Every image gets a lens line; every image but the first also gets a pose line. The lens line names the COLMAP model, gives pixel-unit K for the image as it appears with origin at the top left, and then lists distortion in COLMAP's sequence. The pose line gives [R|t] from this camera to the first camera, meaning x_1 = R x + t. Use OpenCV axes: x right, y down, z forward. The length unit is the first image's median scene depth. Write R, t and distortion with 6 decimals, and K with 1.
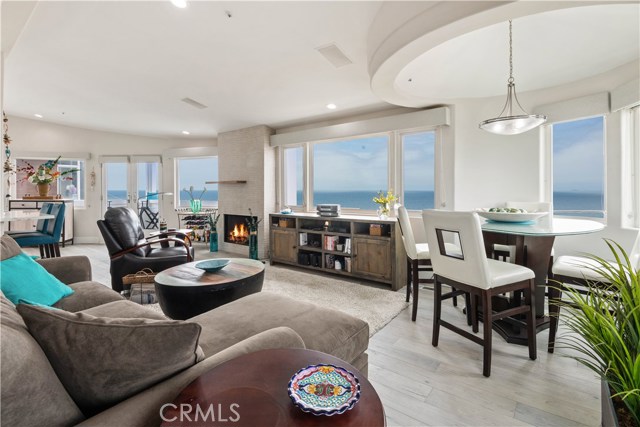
lens RADIAL K [[311.6, 0, 323.7], [0, 311.6, 189.2], [0, 0, 1]] dist [0.007996, -0.007575]
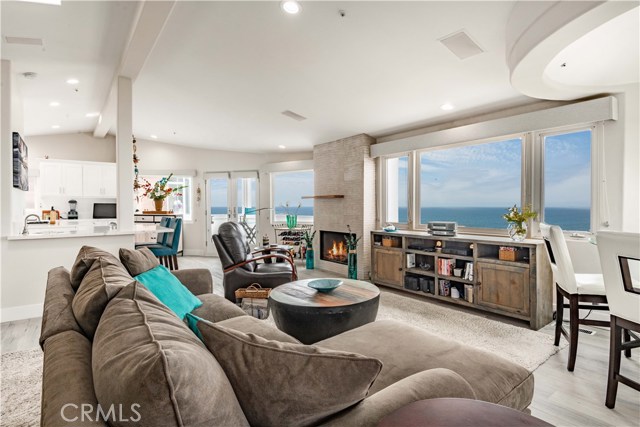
lens RADIAL K [[336.8, 0, 321.5], [0, 336.8, 208.5], [0, 0, 1]] dist [0.011983, -0.011302]
pose [[0.965078, 0.002171, -0.261953, -0.066385], [0.001097, 0.999923, 0.012331, 0.000028], [0.261960, -0.012187, 0.965002, 0.013638]]
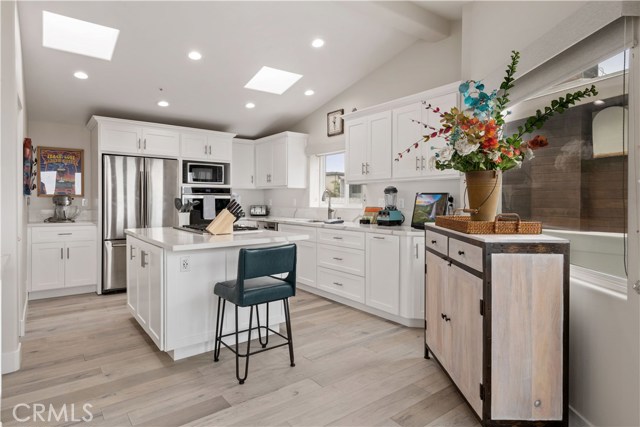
lens RADIAL K [[359.1, 0, 319.9], [0, 359.1, 204.5], [0, 0, 1]] dist [0.021175, -0.000163]
pose [[-0.256684, 0.011986, -0.966421, -0.848825], [0.005284, 0.999926, 0.010998, 0.010388], [0.966481, -0.002283, -0.256728, 1.453065]]
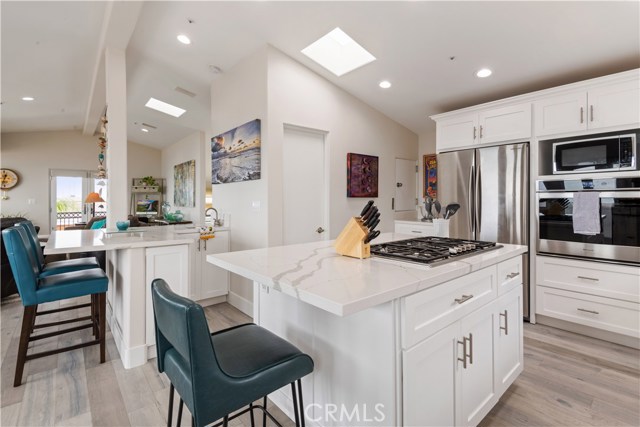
lens RADIAL K [[297.2, 0, 315.9], [0, 297.2, 198.7], [0, 0, 1]] dist [0.001866, -0.001346]
pose [[-0.977933, 0.005625, 0.208844, -1.536471], [0.002482, 0.999880, -0.015305, 0.010022], [-0.208905, -0.014448, -0.977829, 1.450716]]
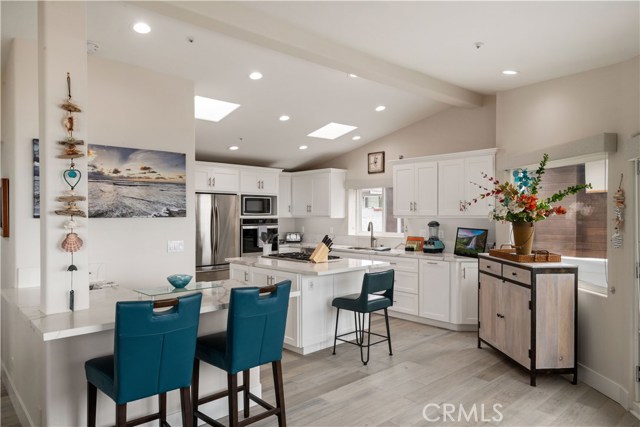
lens RADIAL K [[419.6, 0, 318.6], [0, 419.6, 218.3], [0, 0, 1]] dist [0.003902, 0.006750]
pose [[-0.174395, 0.009327, -0.984632, -0.410380], [0.008488, 0.999932, 0.007968, -0.047679], [0.984639, -0.006968, -0.174462, 1.262300]]
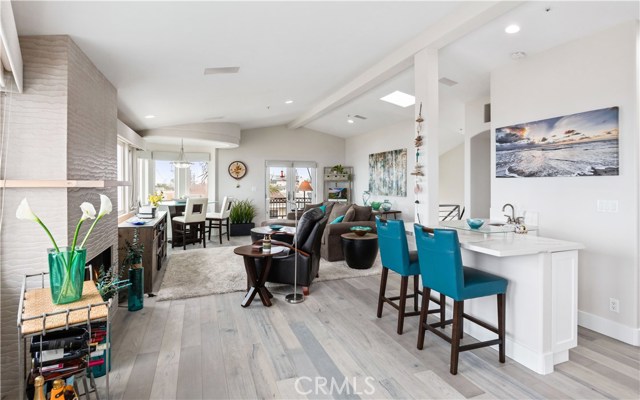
lens RADIAL K [[314.8, 0, 317.3], [0, 314.8, 180.7], [0, 0, 1]] dist [0.004617, -0.006384]
pose [[-0.851429, 0.005903, 0.524436, -1.084124], [-0.003822, 0.999840, -0.017460, -0.021309], [-0.524455, -0.016870, -0.851271, 1.663915]]
